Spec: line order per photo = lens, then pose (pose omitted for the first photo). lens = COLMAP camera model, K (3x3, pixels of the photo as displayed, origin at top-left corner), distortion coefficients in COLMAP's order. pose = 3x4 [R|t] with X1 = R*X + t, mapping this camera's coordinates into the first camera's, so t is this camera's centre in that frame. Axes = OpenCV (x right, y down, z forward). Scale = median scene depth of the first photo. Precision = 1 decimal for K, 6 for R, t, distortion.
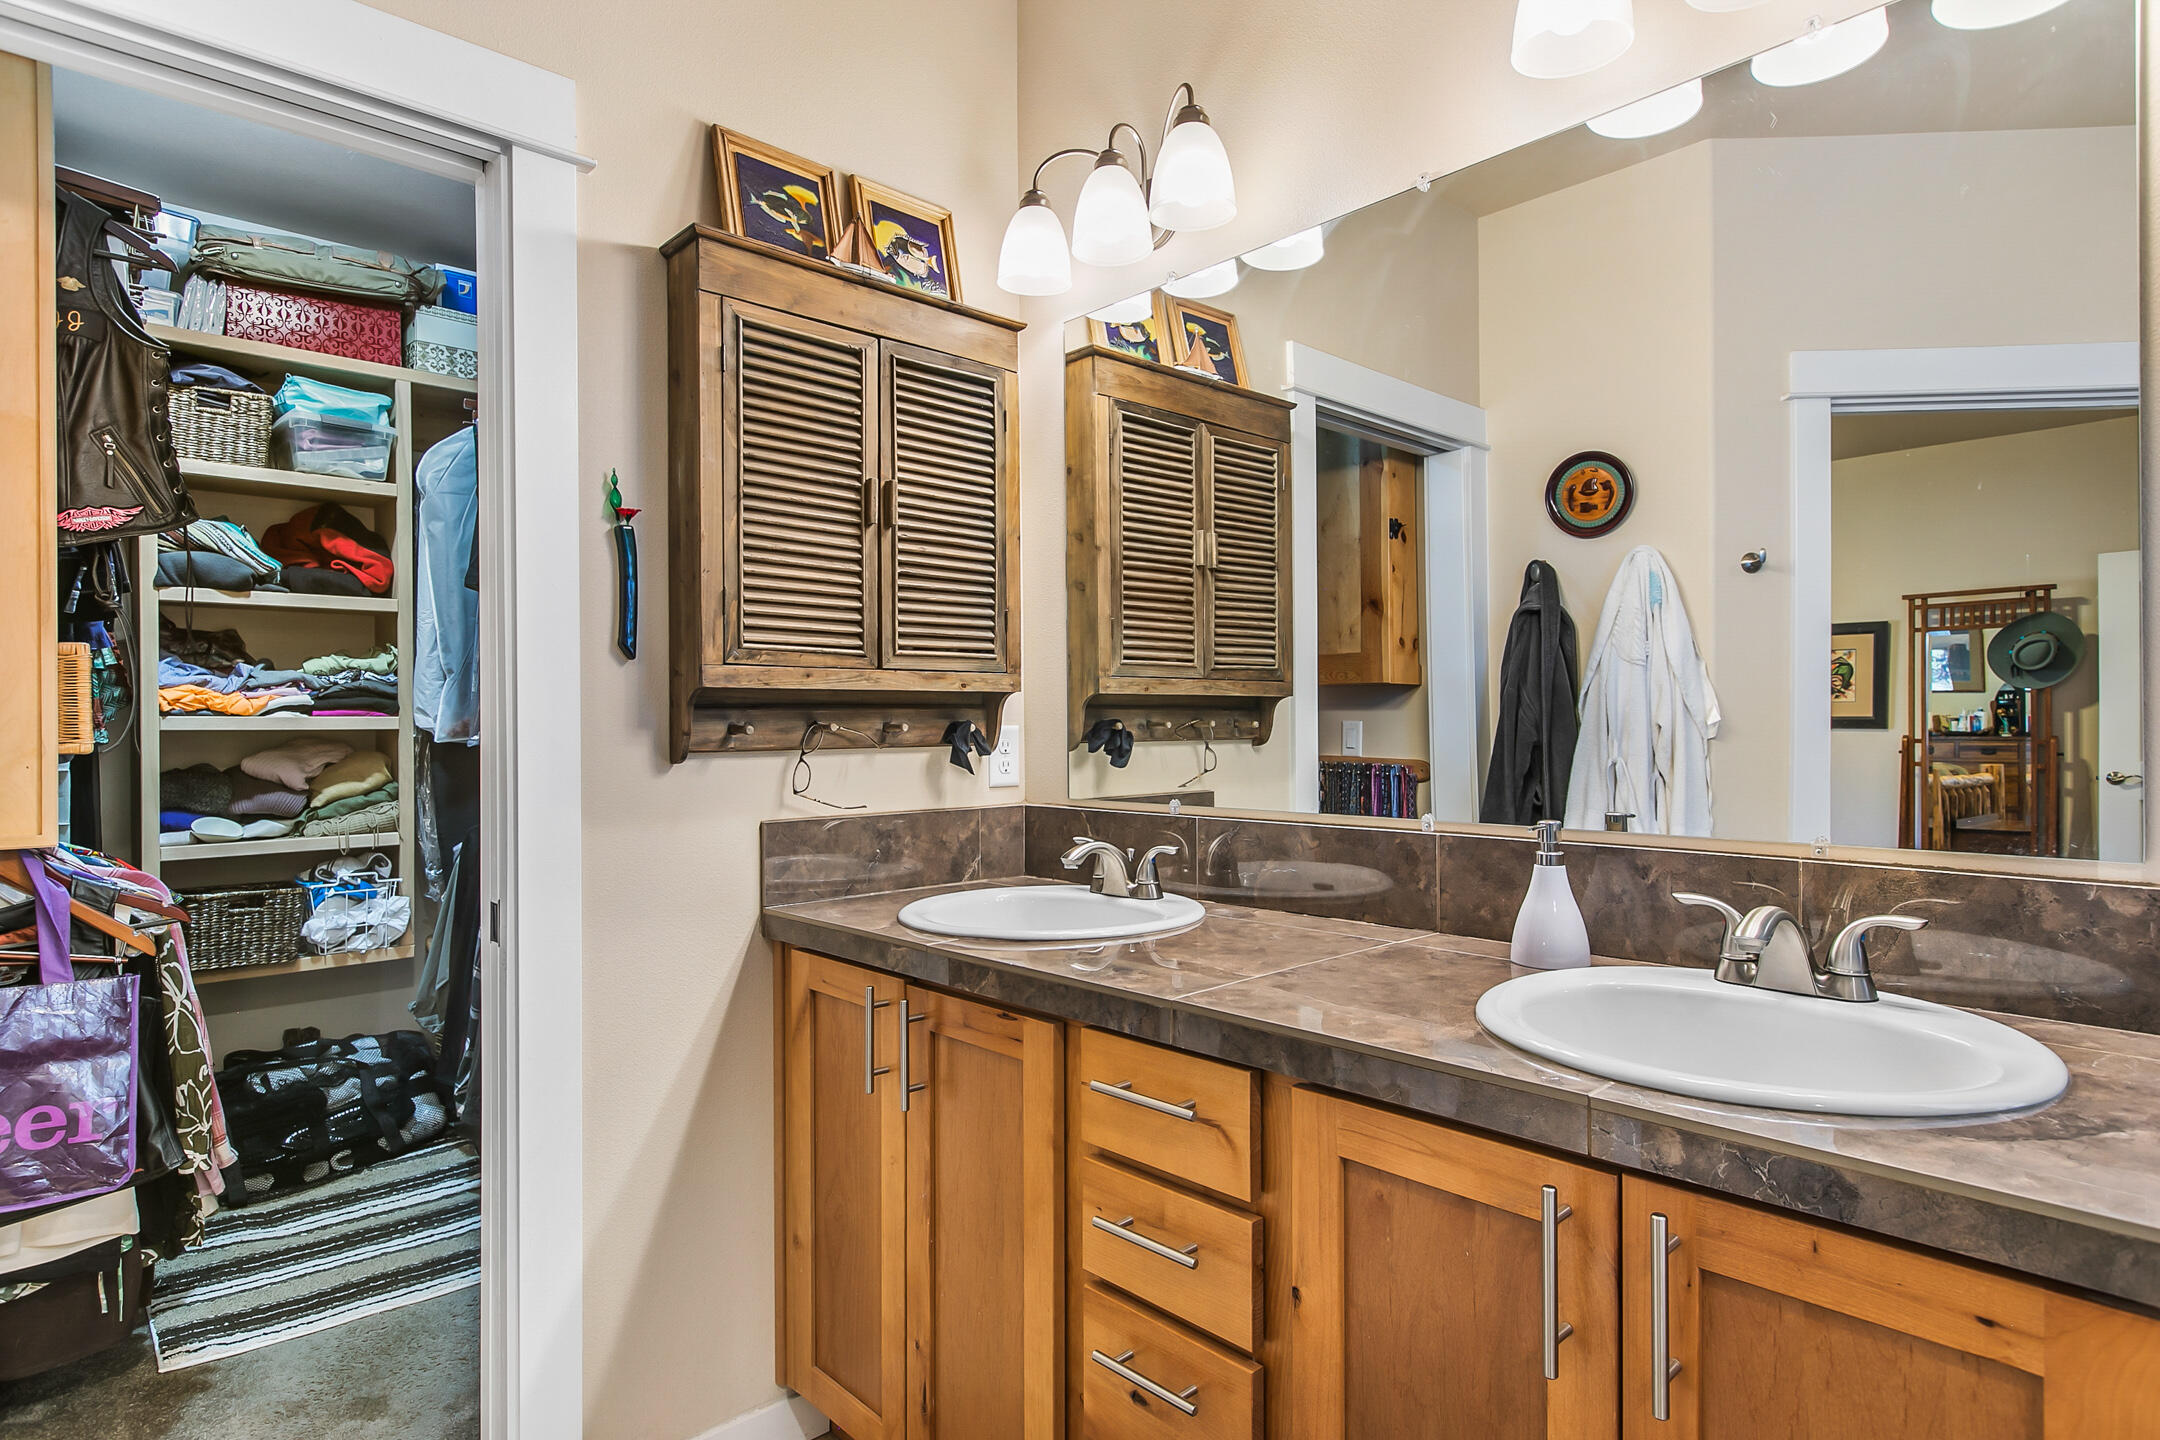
lens RADIAL K [[1156.1, 0, 1076.9], [0, 1156.1, 726.9], [0, 0, 1]] dist [0.001414, -0.000037]
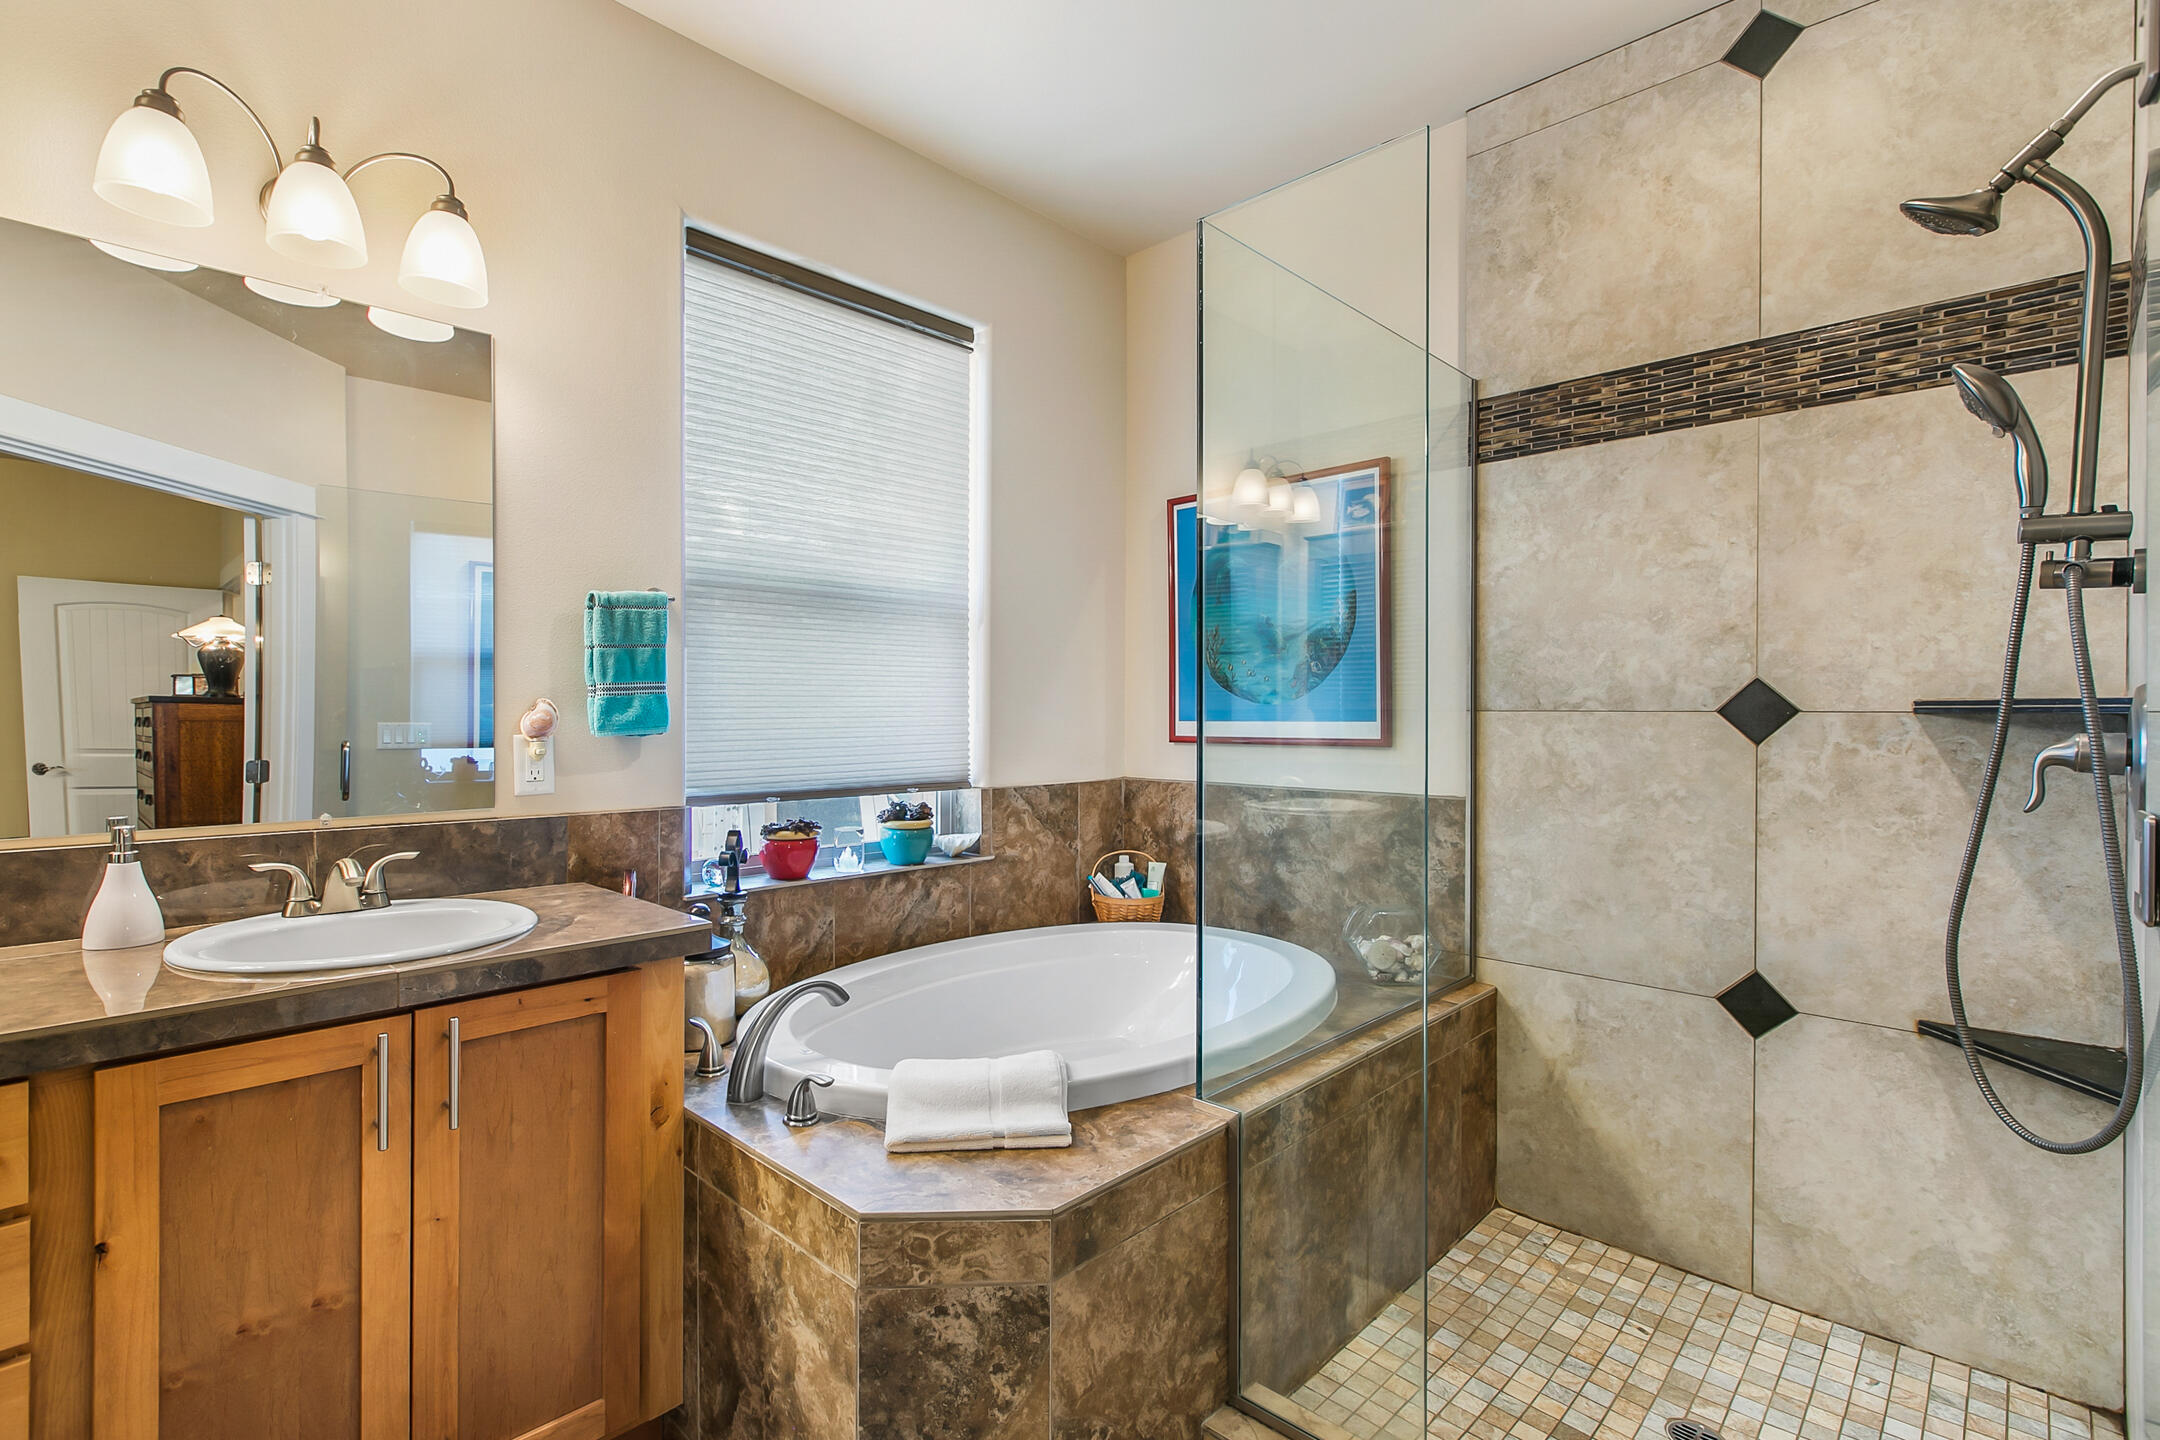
lens RADIAL K [[994.7, 0, 1076.2], [0, 994.7, 715.6], [0, 0, 1]] dist [0.000518, 0.000095]
pose [[-0.055347, -0.001095, 0.998467, -0.887281], [0.000991, 0.999999, 0.001151, -0.044899], [-0.998467, 0.001053, -0.055346, 0.082336]]
